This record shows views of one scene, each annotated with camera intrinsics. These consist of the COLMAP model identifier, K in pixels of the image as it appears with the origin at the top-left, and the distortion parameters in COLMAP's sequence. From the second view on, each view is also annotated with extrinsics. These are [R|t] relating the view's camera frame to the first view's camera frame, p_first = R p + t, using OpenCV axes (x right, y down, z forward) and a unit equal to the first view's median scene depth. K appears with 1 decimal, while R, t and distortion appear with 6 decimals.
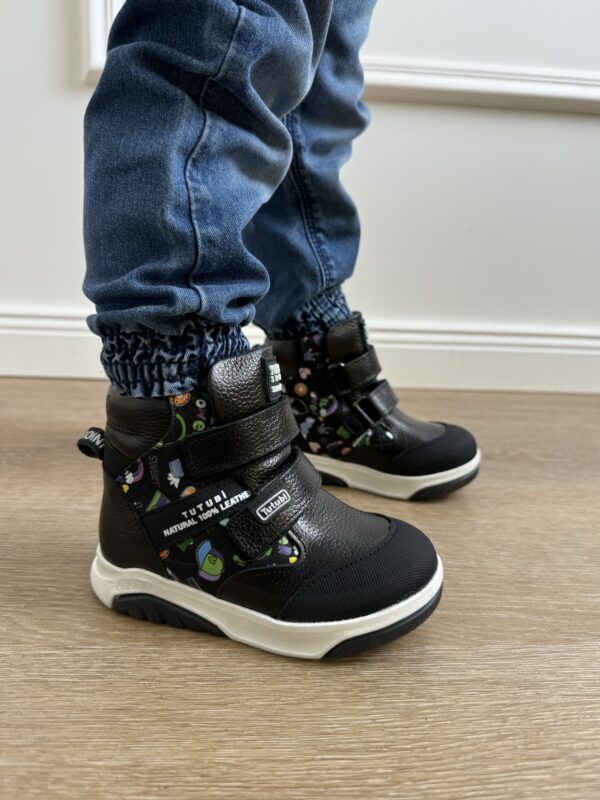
lens RADIAL K [[587.9, 0, 303.4], [0, 587.9, 400.2], [0, 0, 1]] dist [-0.068356, 0.037755]
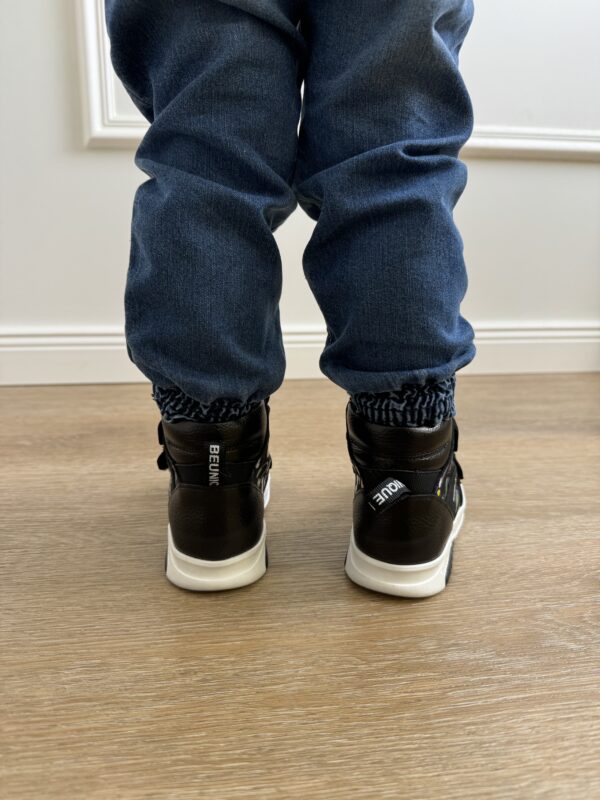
lens RADIAL K [[550.5, 0, 291.9], [0, 550.5, 395.6], [0, 0, 1]] dist [-0.033508, 0.004749]
pose [[0.996941, -0.055333, 0.055191, -0.075620], [0.055562, 0.998452, -0.002616, 0.046523], [-0.054960, 0.005674, 0.998472, -0.564904]]
